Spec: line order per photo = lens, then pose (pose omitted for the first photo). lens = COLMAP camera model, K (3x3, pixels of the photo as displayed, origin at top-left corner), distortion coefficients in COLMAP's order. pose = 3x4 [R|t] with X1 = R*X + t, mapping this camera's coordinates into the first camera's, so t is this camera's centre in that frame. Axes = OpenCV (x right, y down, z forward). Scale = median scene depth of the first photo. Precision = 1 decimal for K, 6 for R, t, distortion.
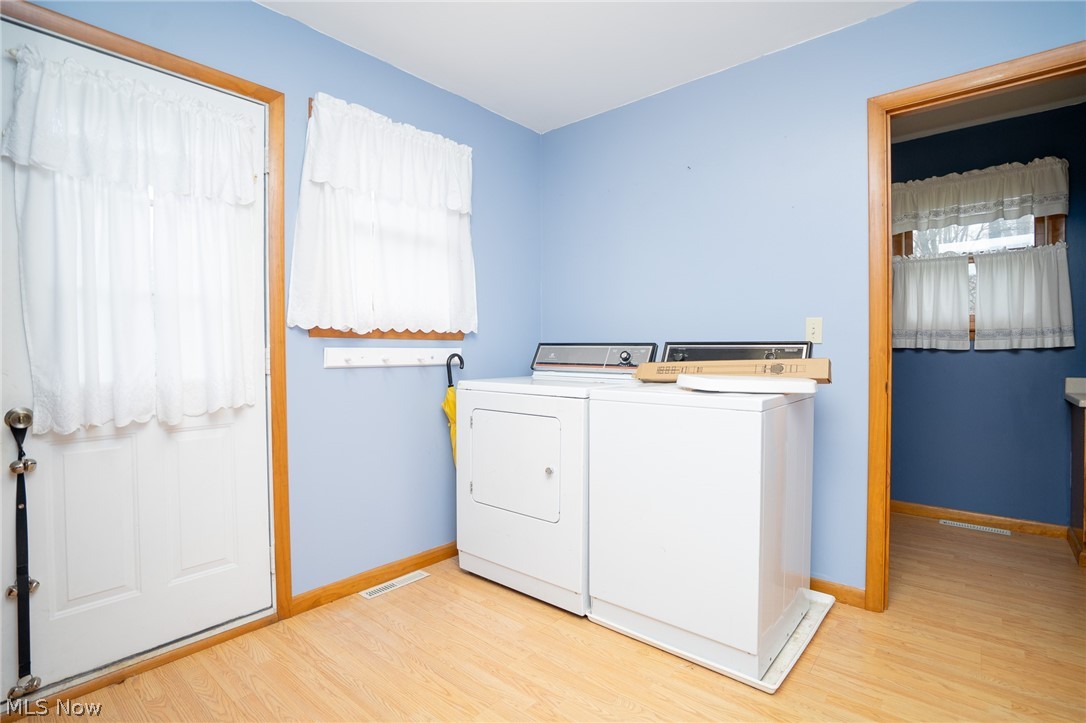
lens RADIAL K [[521.5, 0, 538.9], [0, 521.5, 359.1], [0, 0, 1]] dist [-0.004732, 0.000241]
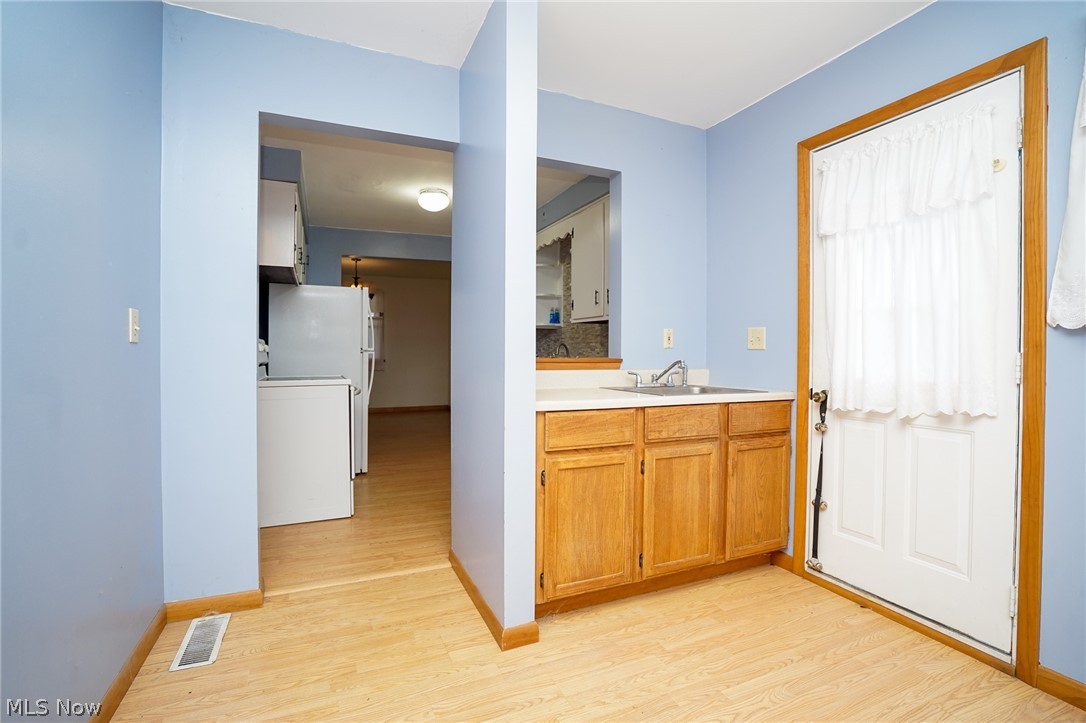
lens RADIAL K [[521.5, 0, 538.9], [0, 521.5, 359.1], [0, 0, 1]] dist [-0.004732, 0.000241]
pose [[-0.430601, 0.015472, -0.902410, 0.620558], [-0.020182, 0.999438, 0.026766, -0.019329], [0.902317, 0.029738, -0.430047, 0.693071]]
